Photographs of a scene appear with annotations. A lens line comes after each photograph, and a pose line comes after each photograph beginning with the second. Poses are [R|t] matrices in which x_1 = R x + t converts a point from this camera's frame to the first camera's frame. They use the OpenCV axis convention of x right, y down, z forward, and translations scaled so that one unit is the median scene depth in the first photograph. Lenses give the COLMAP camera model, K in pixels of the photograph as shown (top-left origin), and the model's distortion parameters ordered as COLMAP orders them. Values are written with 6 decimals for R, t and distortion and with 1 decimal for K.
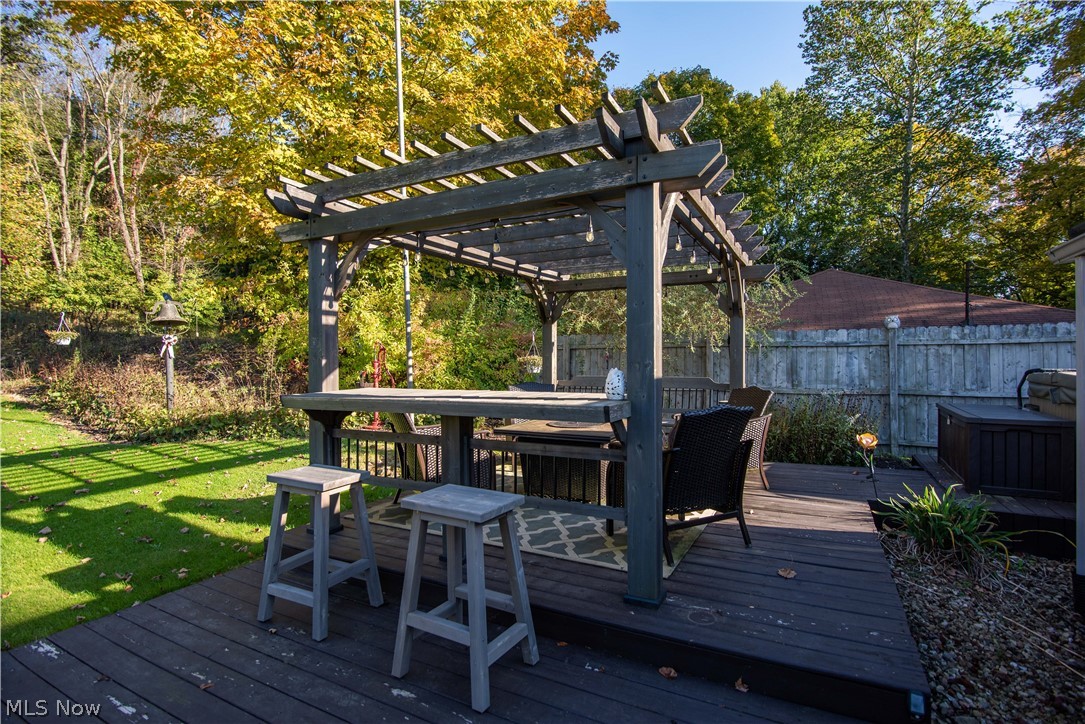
lens RADIAL K [[531.9, 0, 545.2], [0, 531.9, 360.1], [0, 0, 1]] dist [-0.006455, -0.000553]
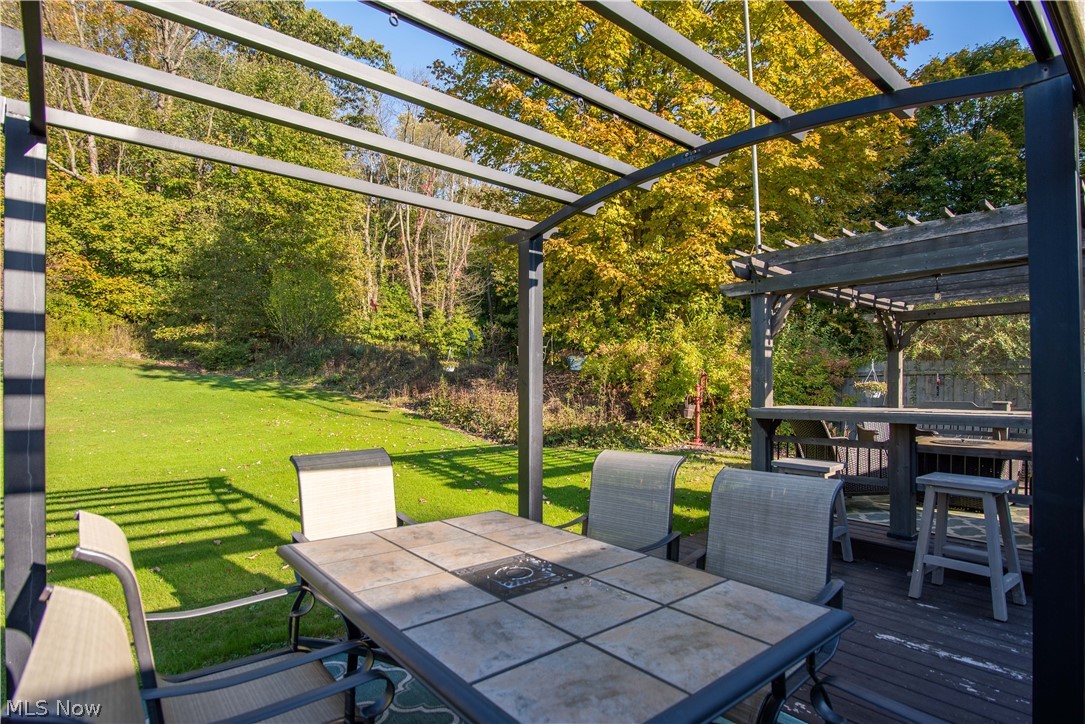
lens RADIAL K [[552.9, 0, 542.4], [0, 552.9, 377.6], [0, 0, 1]] dist [-0.010713, -0.000481]
pose [[0.924973, 0.002800, -0.380022, -0.166722], [-0.008837, 0.999861, -0.014144, 0.004039], [0.379930, 0.016442, 0.924869, -0.206958]]
